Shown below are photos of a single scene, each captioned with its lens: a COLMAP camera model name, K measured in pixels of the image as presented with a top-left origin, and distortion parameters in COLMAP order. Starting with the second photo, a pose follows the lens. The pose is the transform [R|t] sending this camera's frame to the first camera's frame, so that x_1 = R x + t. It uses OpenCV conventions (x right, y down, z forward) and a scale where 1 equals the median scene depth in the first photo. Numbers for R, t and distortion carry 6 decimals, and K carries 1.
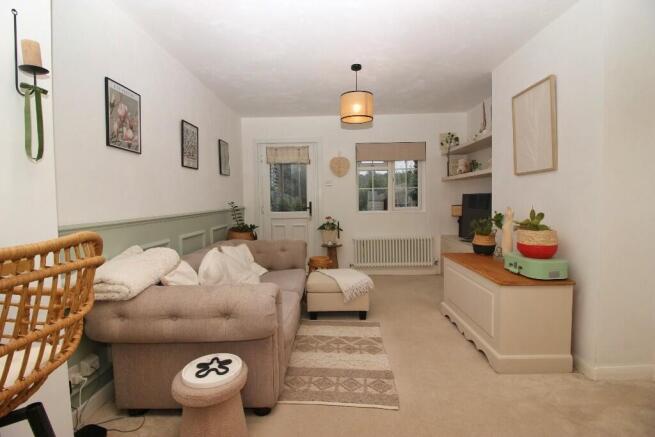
lens RADIAL K [[304.6, 0, 330.0], [0, 304.6, 214.8], [0, 0, 1]] dist [-0.003720, -0.003735]
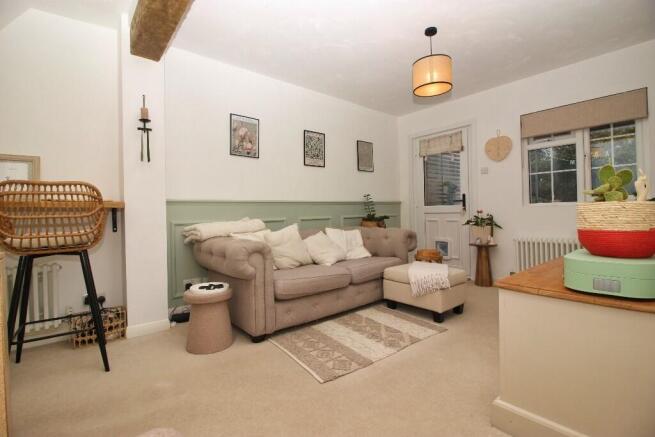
lens RADIAL K [[304.6, 0, 327.7], [0, 304.6, 215.9], [0, 0, 1]] dist [-0.003720, -0.003735]
pose [[0.645564, 0.009871, -0.763642, 0.587814], [-0.030992, 0.999431, -0.013281, 0.074770], [0.763077, 0.032240, 0.645503, 0.228213]]
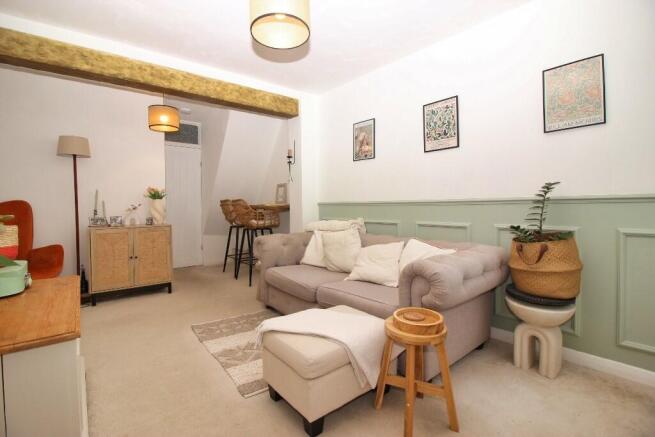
lens RADIAL K [[304.6, 0, 324.2], [0, 304.6, 214.3], [0, 0, 1]] dist [-0.003720, -0.003735]
pose [[-0.768413, 0.032871, -0.639109, 0.403464], [-0.018573, 0.997114, 0.073615, -0.025129], [0.639684, 0.068437, -0.765585, 1.550594]]
